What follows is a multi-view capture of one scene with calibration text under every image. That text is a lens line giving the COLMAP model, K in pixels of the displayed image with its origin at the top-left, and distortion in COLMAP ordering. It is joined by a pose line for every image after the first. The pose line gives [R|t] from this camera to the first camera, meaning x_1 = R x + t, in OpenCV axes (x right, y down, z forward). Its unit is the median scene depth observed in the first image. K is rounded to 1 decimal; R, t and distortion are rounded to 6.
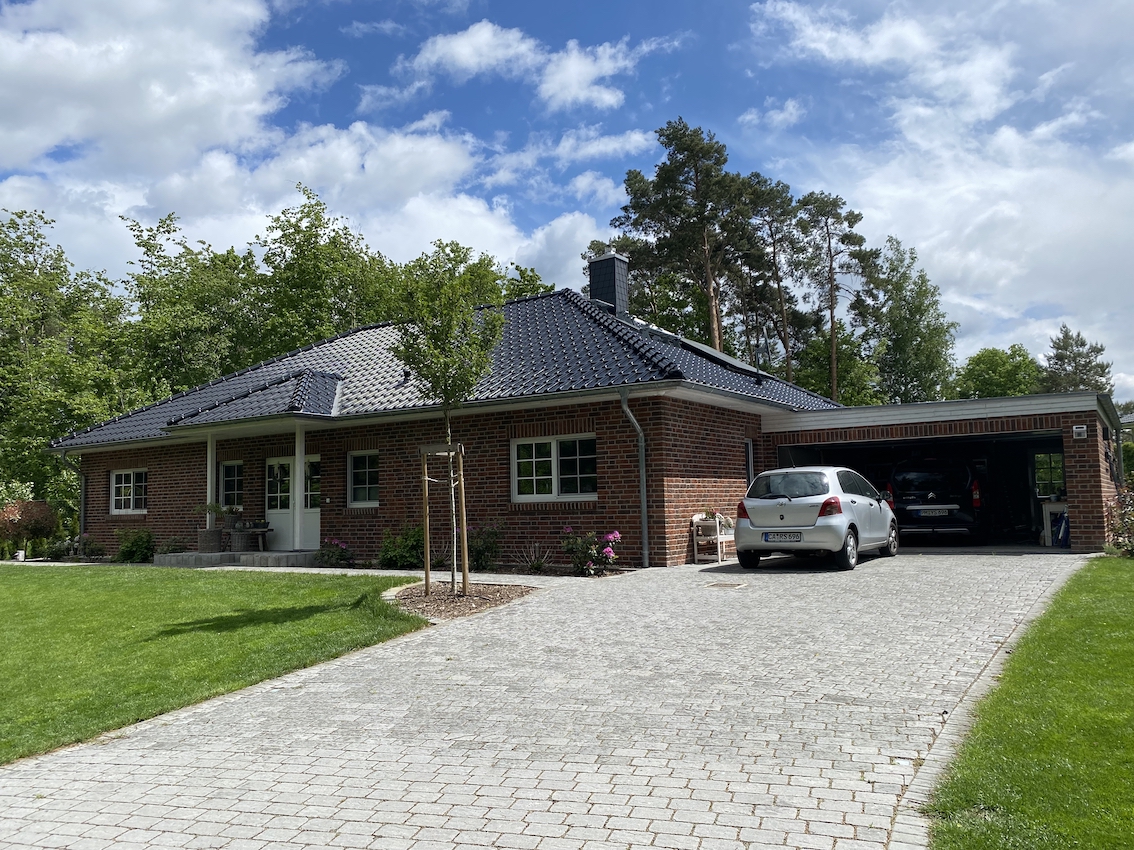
lens RADIAL K [[867.9, 0, 564.4], [0, 867.9, 432.5], [0, 0, 1]] dist [0.039649, -0.042520]
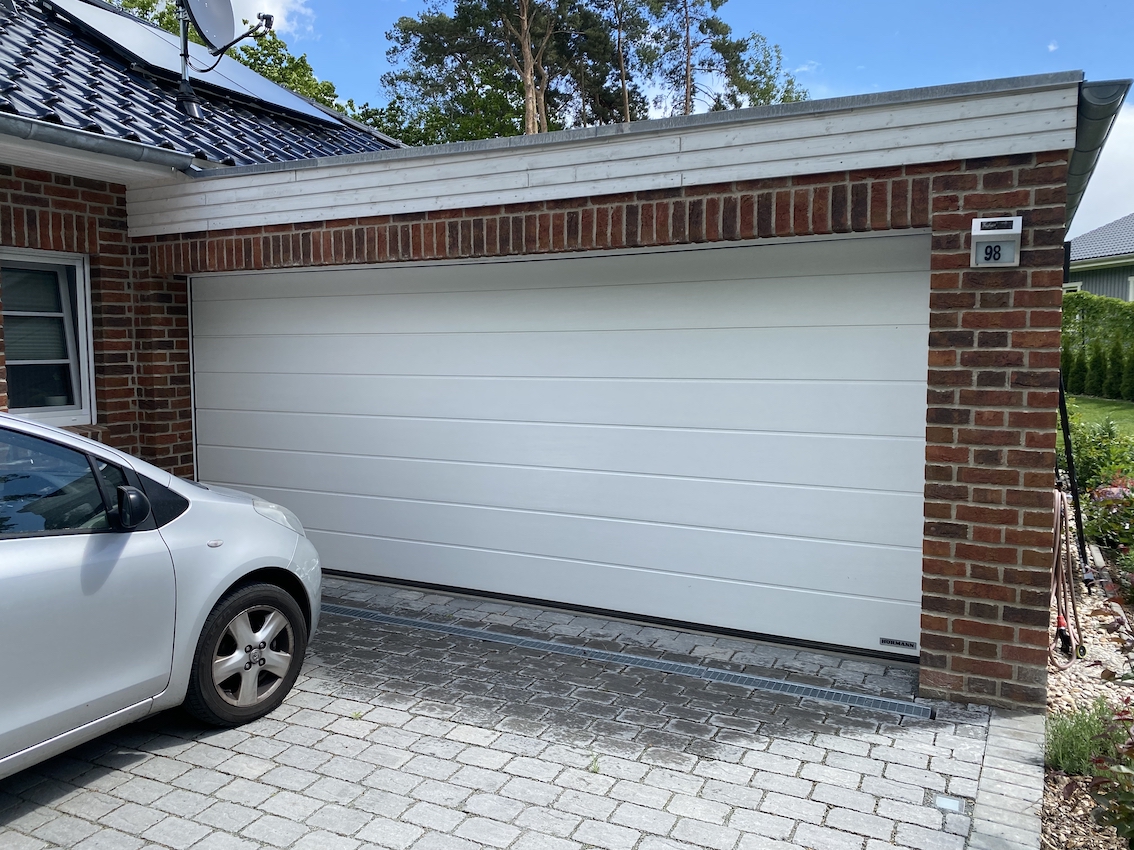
lens RADIAL K [[874.7, 0, 567.0], [0, 874.7, 425.0], [0, 0, 1]] dist [0.030654, -0.006337]
pose [[0.992141, 0.002581, 0.125100, 0.380486], [-0.024257, 0.984787, 0.172063, 0.009251], [-0.122752, -0.173745, 0.977110, 0.663403]]
